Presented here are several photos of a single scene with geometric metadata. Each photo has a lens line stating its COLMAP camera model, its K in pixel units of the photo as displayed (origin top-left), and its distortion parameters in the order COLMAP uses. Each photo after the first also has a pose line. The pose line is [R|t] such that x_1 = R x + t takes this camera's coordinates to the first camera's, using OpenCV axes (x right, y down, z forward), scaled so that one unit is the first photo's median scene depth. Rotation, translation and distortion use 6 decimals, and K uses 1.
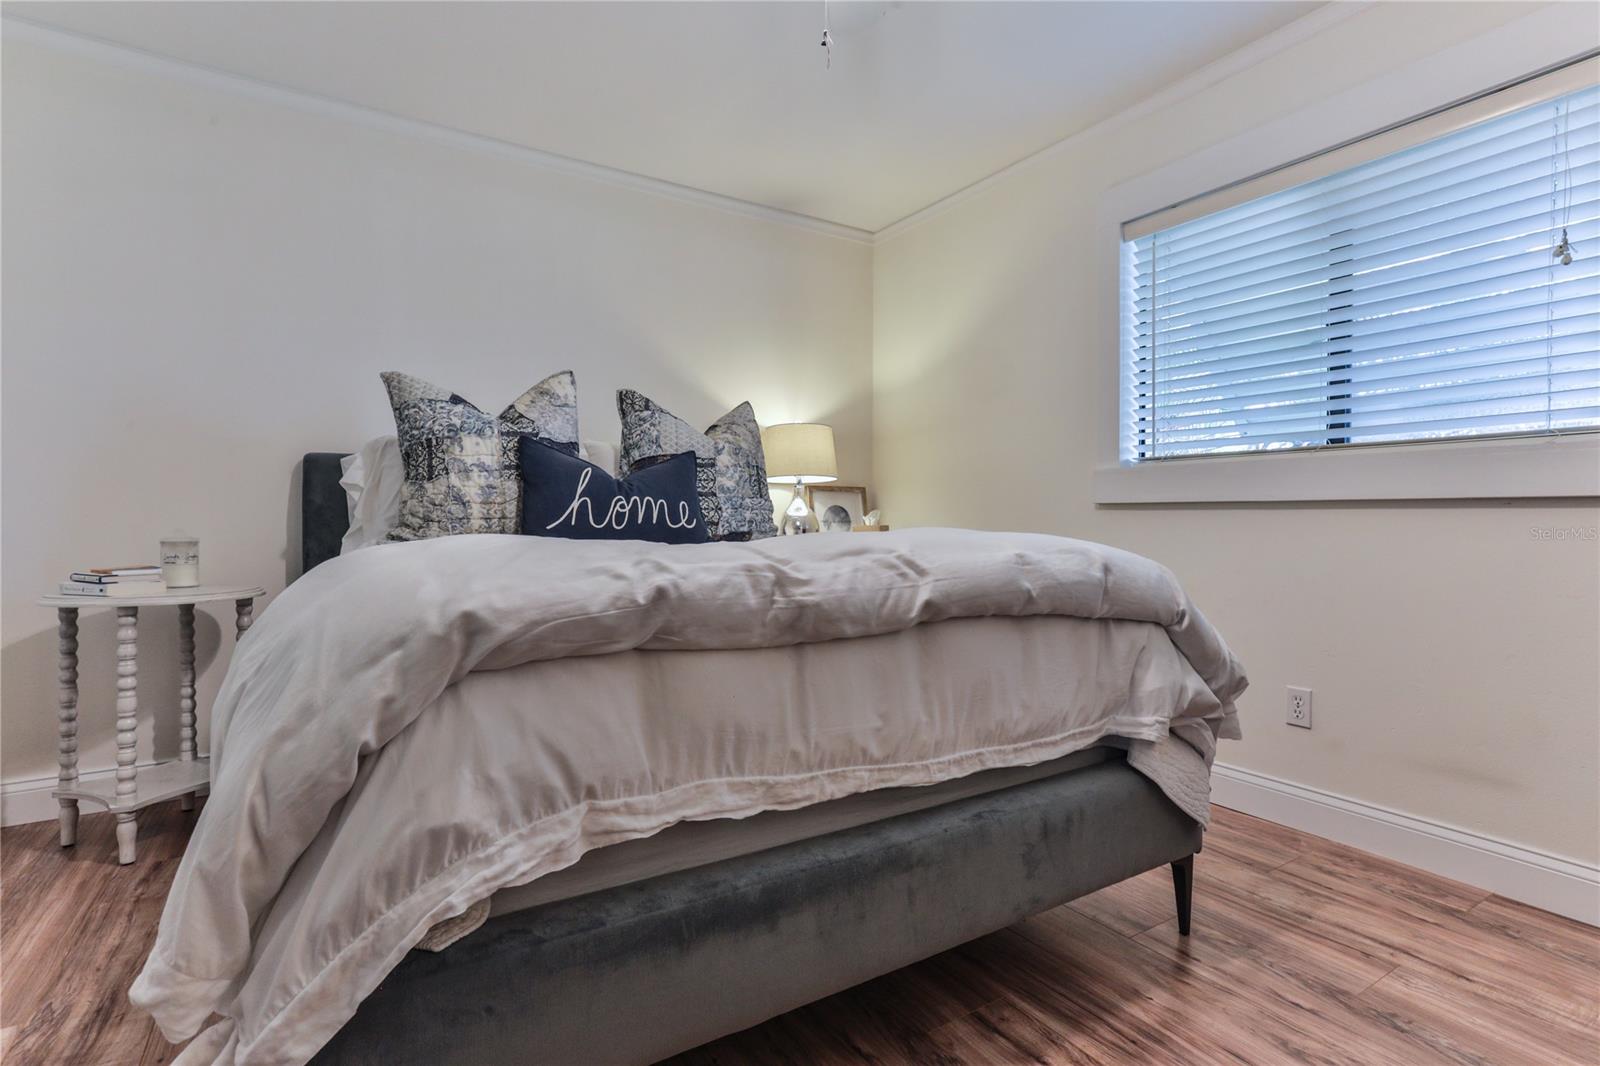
lens RADIAL K [[759.0, 0, 800.0], [0, 759.0, 533.0], [0, 0, 1]] dist [-0.063891, 0.000244]
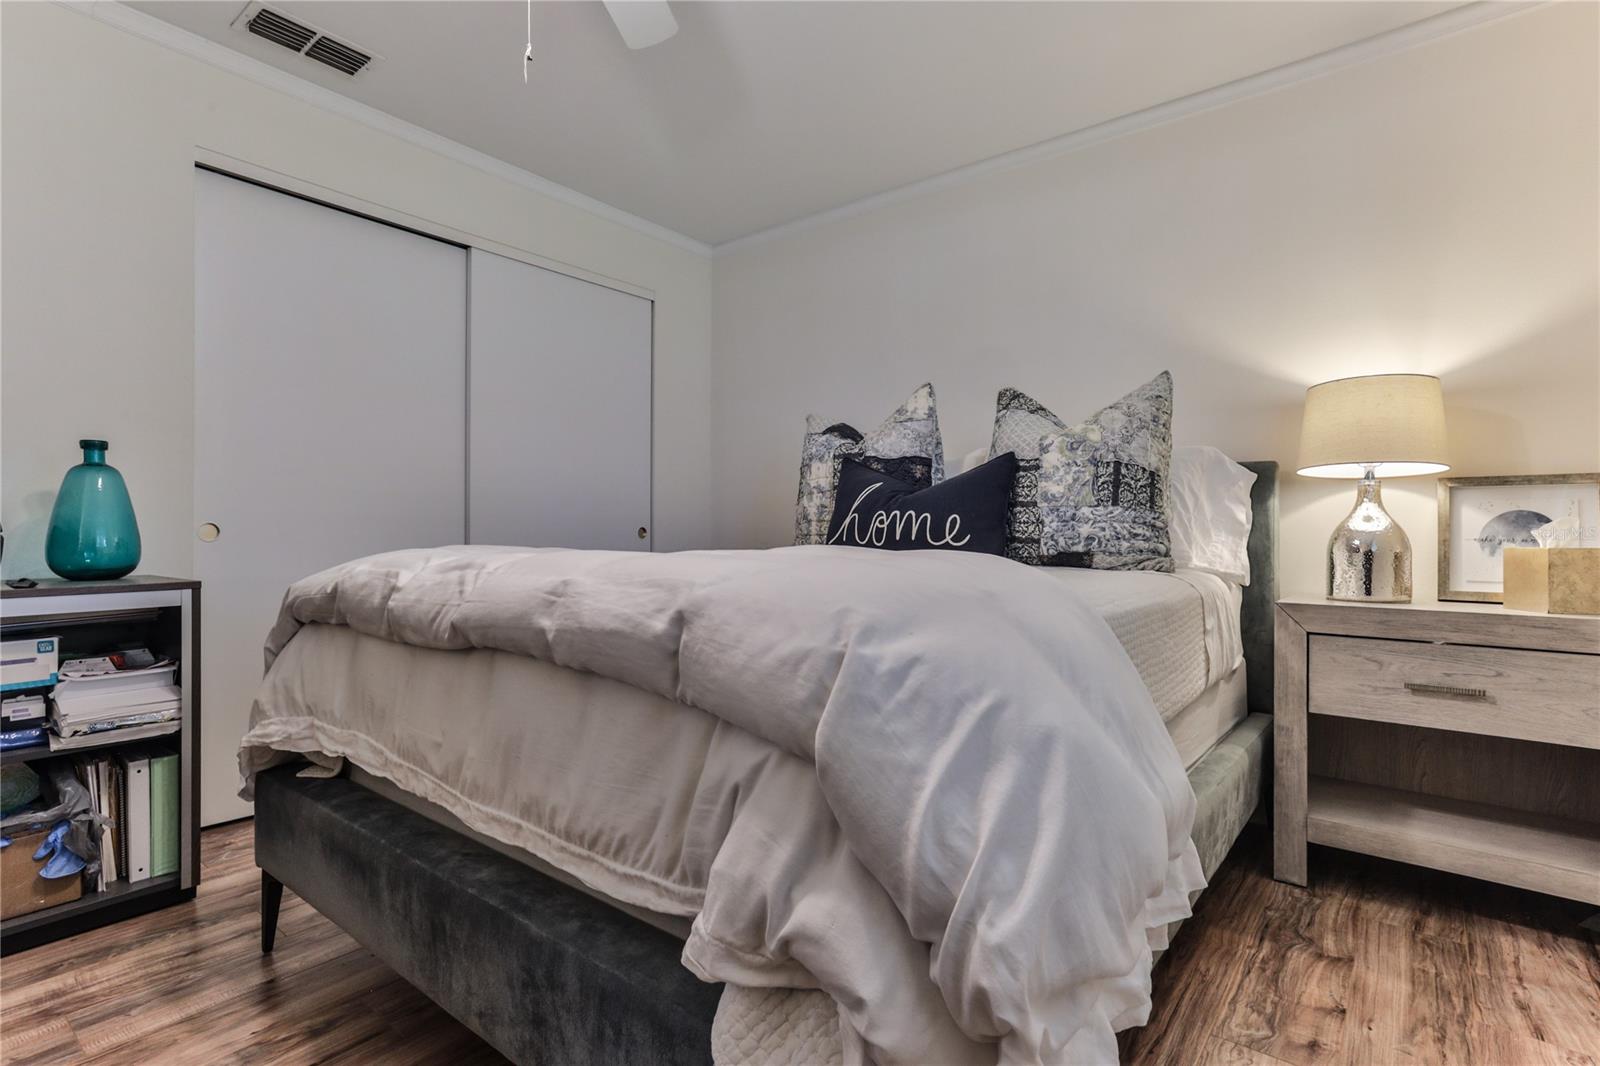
lens RADIAL K [[769.4, 0, 800.0], [0, 769.4, 533.0], [0, 0, 1]] dist [-0.004131, 0.001407]
pose [[0.358771, -0.003989, -0.933417, 0.628395], [-0.017235, 0.999792, -0.010897, -0.008755], [0.933267, 0.019997, 0.358627, 0.552303]]
